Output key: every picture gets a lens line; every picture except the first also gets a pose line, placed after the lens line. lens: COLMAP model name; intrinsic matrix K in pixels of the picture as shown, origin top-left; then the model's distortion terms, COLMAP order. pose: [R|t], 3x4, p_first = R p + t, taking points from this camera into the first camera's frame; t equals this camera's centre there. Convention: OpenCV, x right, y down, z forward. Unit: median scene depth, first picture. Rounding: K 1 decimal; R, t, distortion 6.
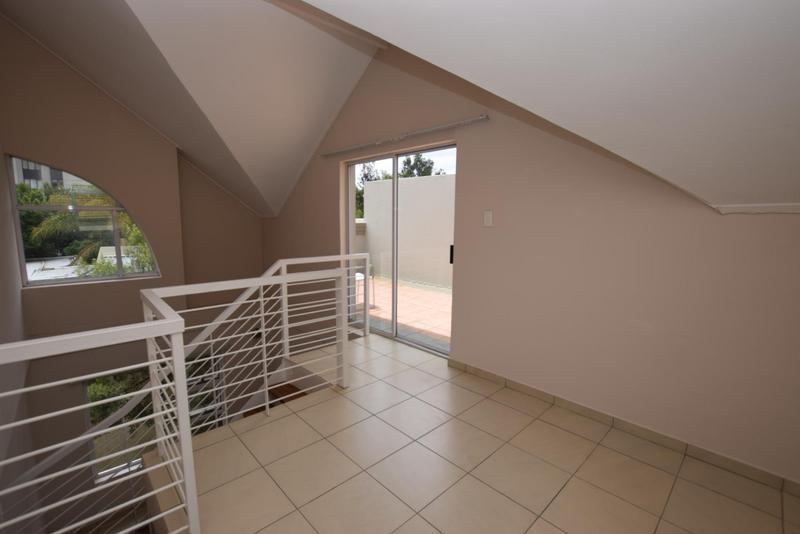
lens RADIAL K [[353.7, 0, 400.0], [0, 353.7, 267.0], [0, 0, 1]] dist [-0.028404, 0.000985]
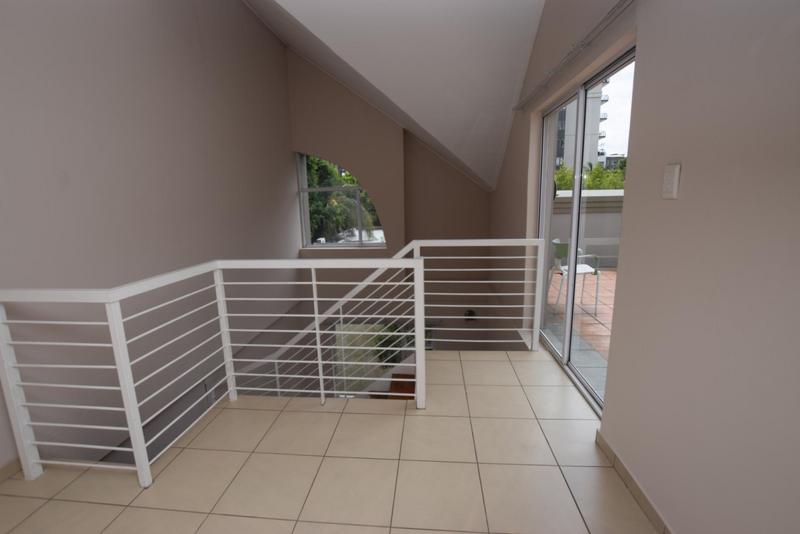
lens RADIAL K [[380.5, 0, 400.0], [0, 380.5, 267.0], [0, 0, 1]] dist [-0.131496, -0.000033]
pose [[0.660943, 0.107574, -0.742686, 0.347227], [-0.065783, 0.994168, 0.085458, -0.033780], [0.747547, -0.007627, 0.664165, 0.363942]]
